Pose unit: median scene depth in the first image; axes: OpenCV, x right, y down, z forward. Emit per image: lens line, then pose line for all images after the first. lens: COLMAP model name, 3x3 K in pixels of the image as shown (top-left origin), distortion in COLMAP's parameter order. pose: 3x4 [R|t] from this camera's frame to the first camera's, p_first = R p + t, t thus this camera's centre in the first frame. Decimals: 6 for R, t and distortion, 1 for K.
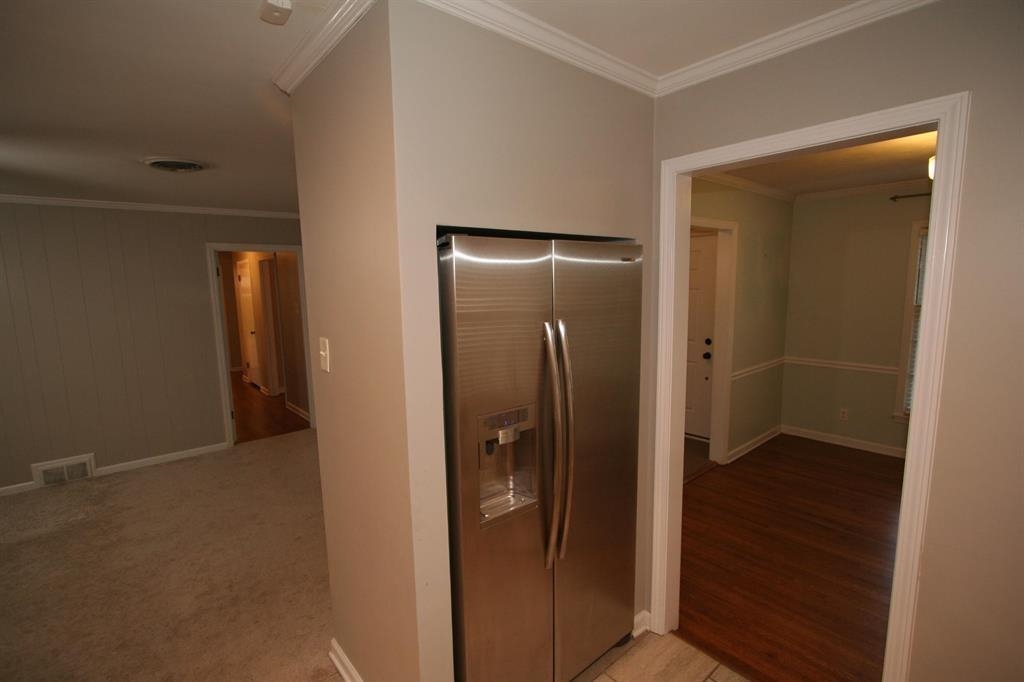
lens RADIAL K [[476.0, 0, 506.5], [0, 476.0, 351.4], [0, 0, 1]] dist [-0.021876, 0.004796]
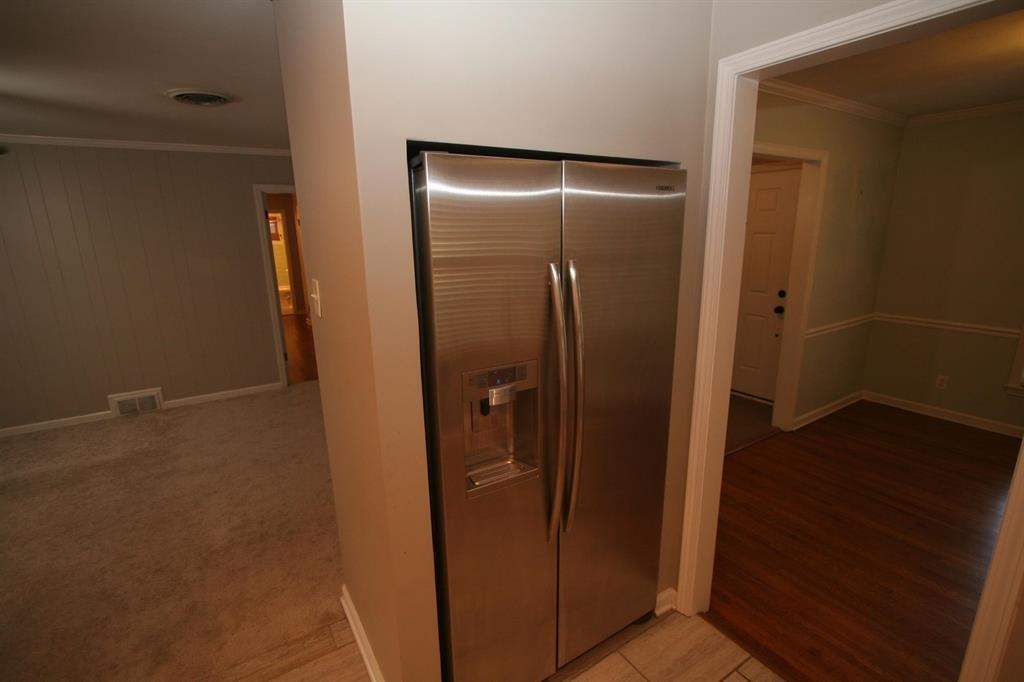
lens RADIAL K [[476.0, 0, 506.5], [0, 476.0, 351.4], [0, 0, 1]] dist [-0.021876, 0.004796]
pose [[0.990248, 0.035689, -0.134667, 0.082301], [-0.020981, 0.993810, 0.109091, 0.001838], [0.137727, -0.105202, 0.984867, 0.104468]]
